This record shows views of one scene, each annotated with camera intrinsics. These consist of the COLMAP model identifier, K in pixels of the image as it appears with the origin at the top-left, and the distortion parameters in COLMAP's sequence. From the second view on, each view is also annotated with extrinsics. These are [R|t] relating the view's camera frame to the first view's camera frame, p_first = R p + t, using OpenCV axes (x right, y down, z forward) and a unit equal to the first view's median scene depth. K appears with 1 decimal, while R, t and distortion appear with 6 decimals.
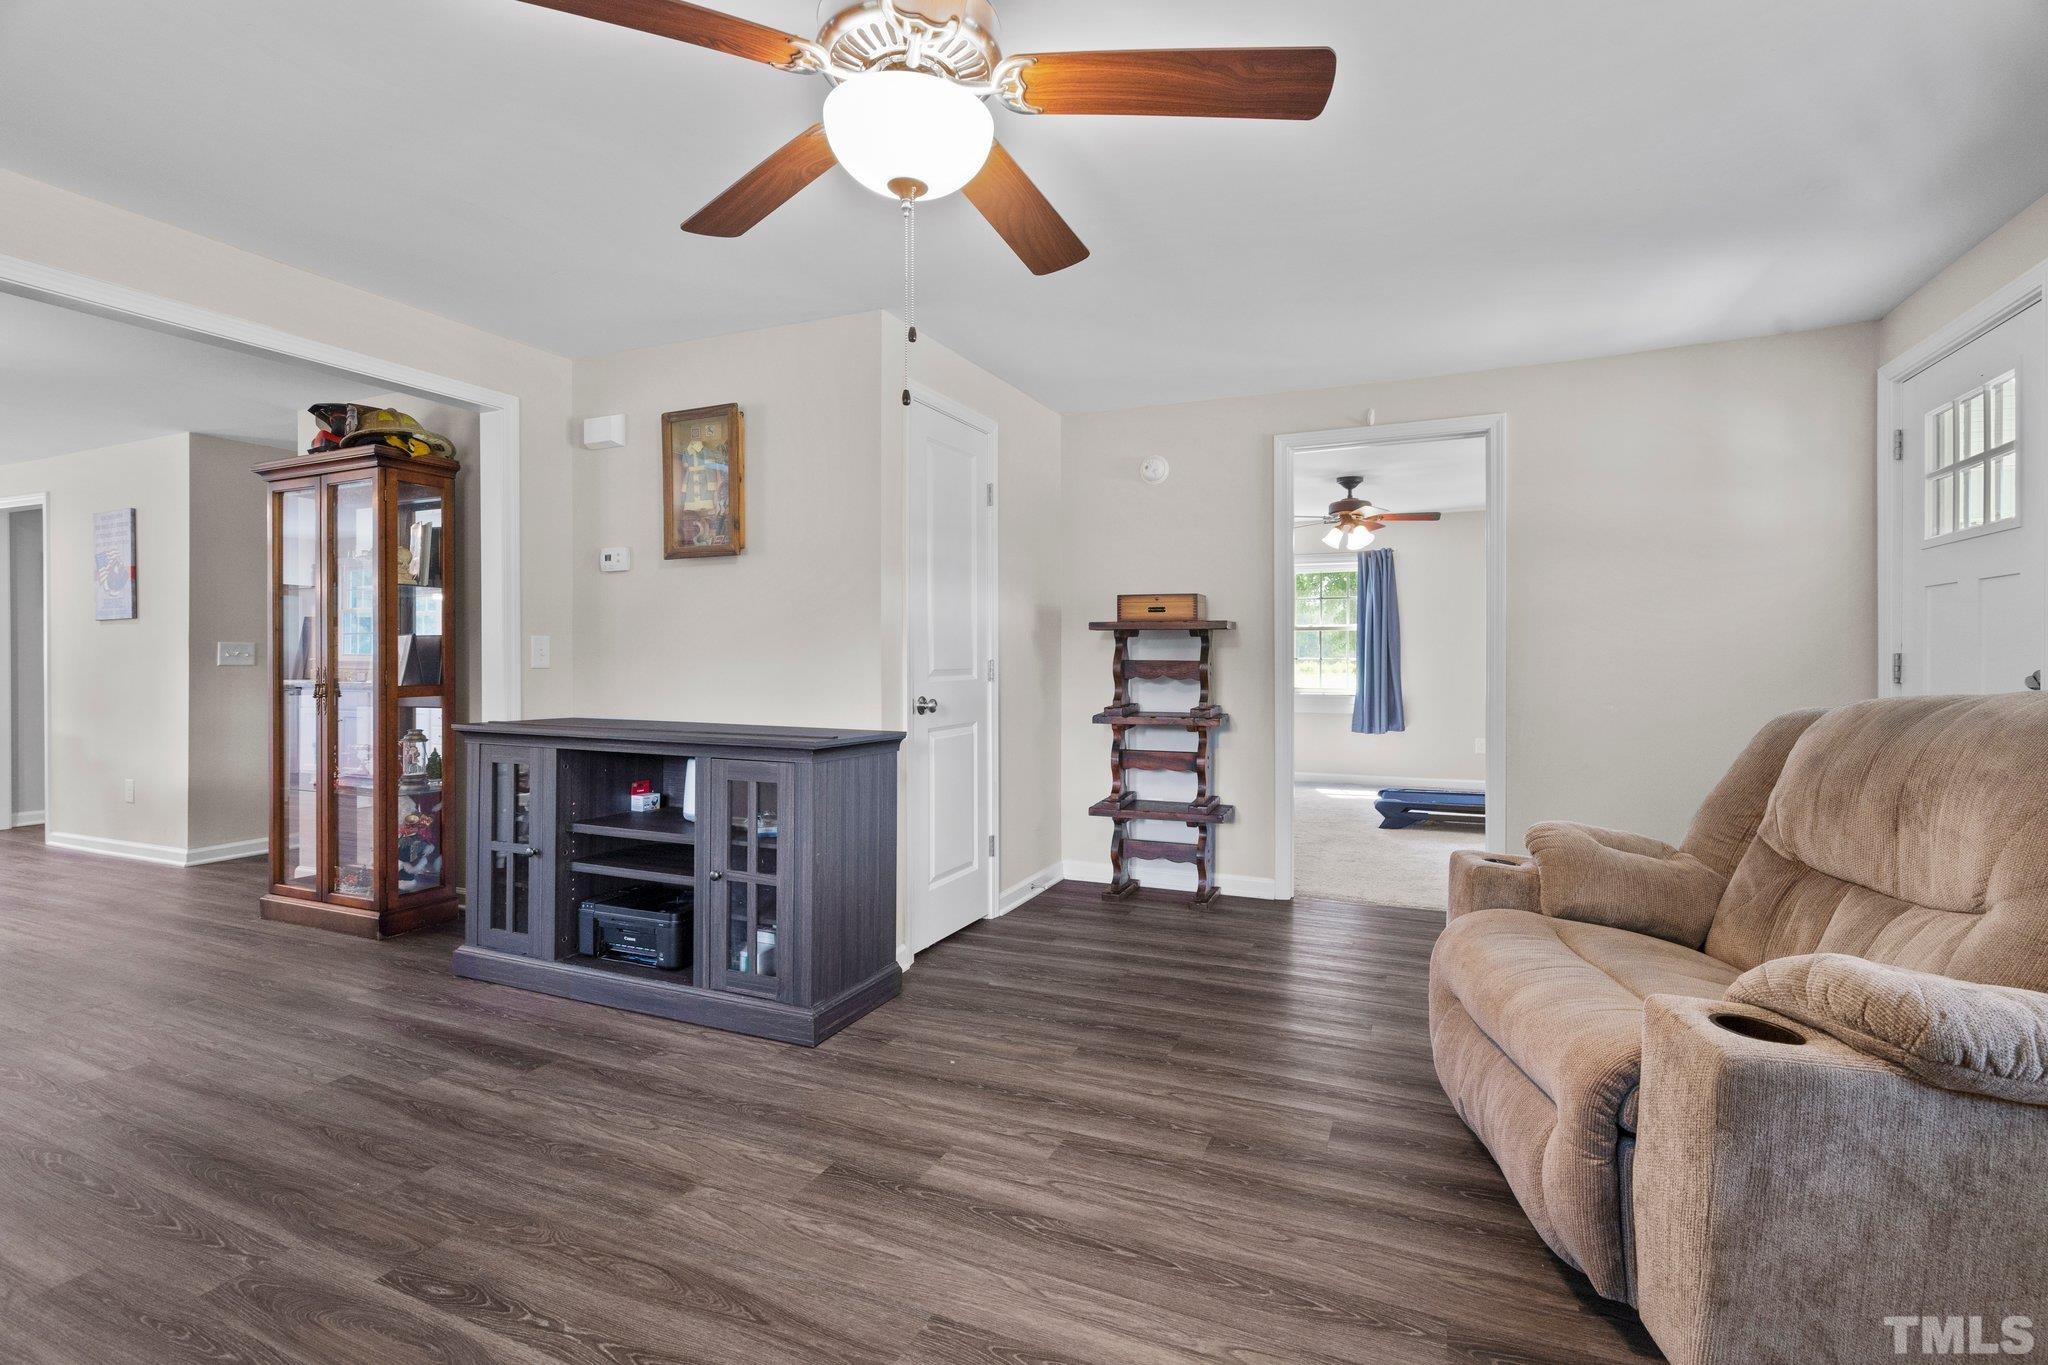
lens RADIAL K [[931.8, 0, 1011.0], [0, 931.8, 671.4], [0, 0, 1]] dist [-0.006614, 0.002001]
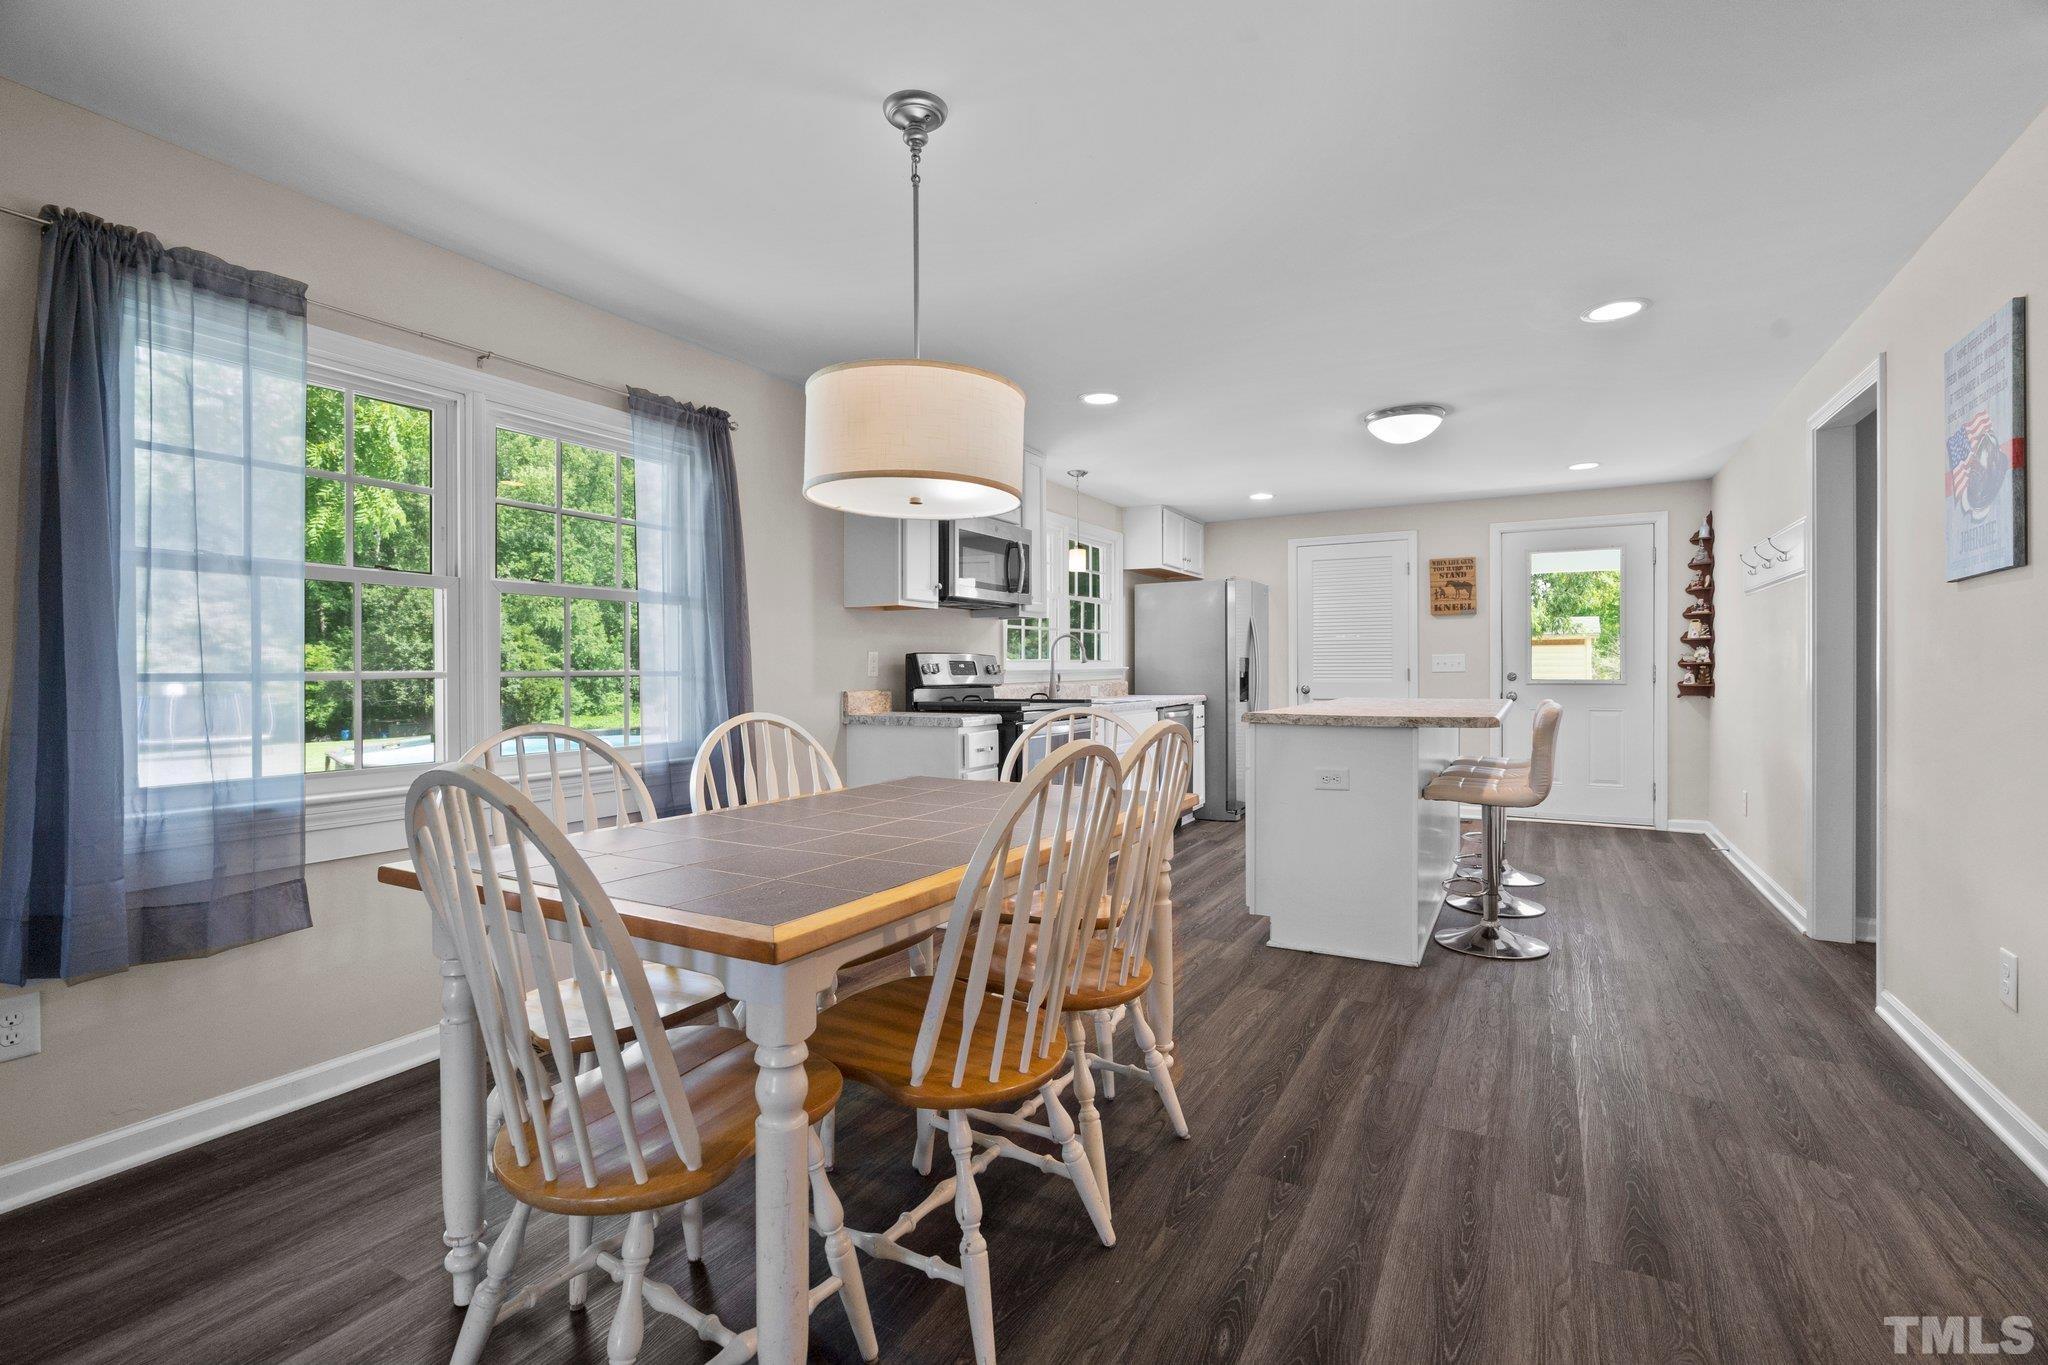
lens RADIAL K [[931.8, 0, 1031.6], [0, 931.8, 669.5], [0, 0, 1]] dist [-0.006614, 0.002001]
pose [[-0.084934, 0.002214, -0.996384, -0.493008], [-0.010236, 0.999943, 0.003094, -0.007911], [0.996334, 0.010462, -0.084906, 0.592673]]
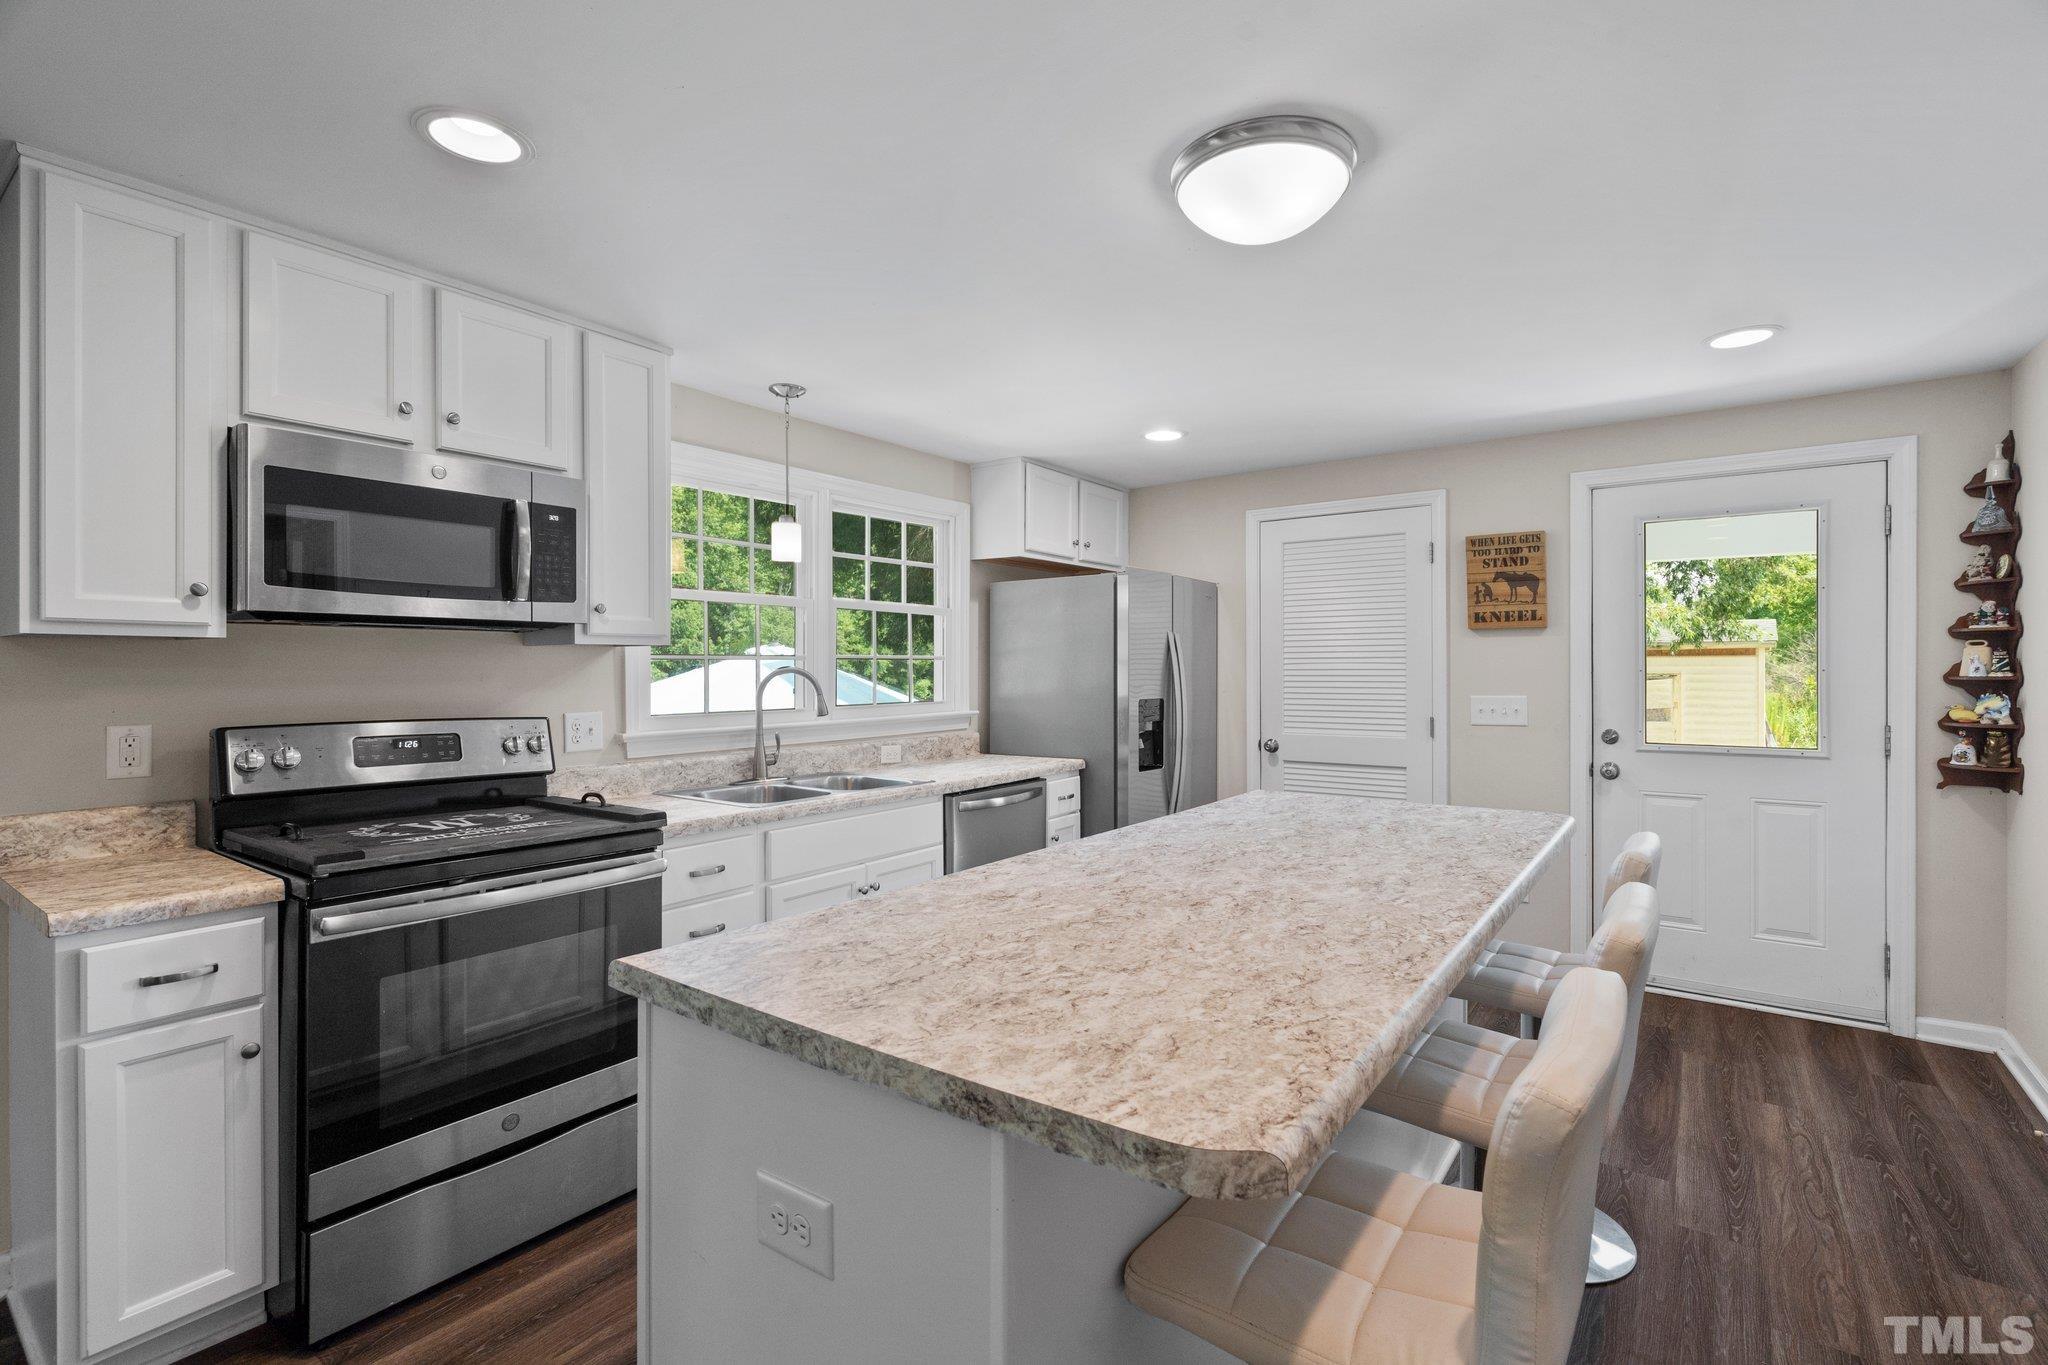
lens RADIAL K [[931.8, 0, 1033.1], [0, 931.8, 668.0], [0, 0, 1]] dist [-0.006614, 0.002001]
pose [[-0.209826, -0.000651, -0.977739, -0.998151], [-0.012628, 0.999918, 0.002044, -0.050489], [0.977657, 0.012776, -0.209817, 0.844490]]
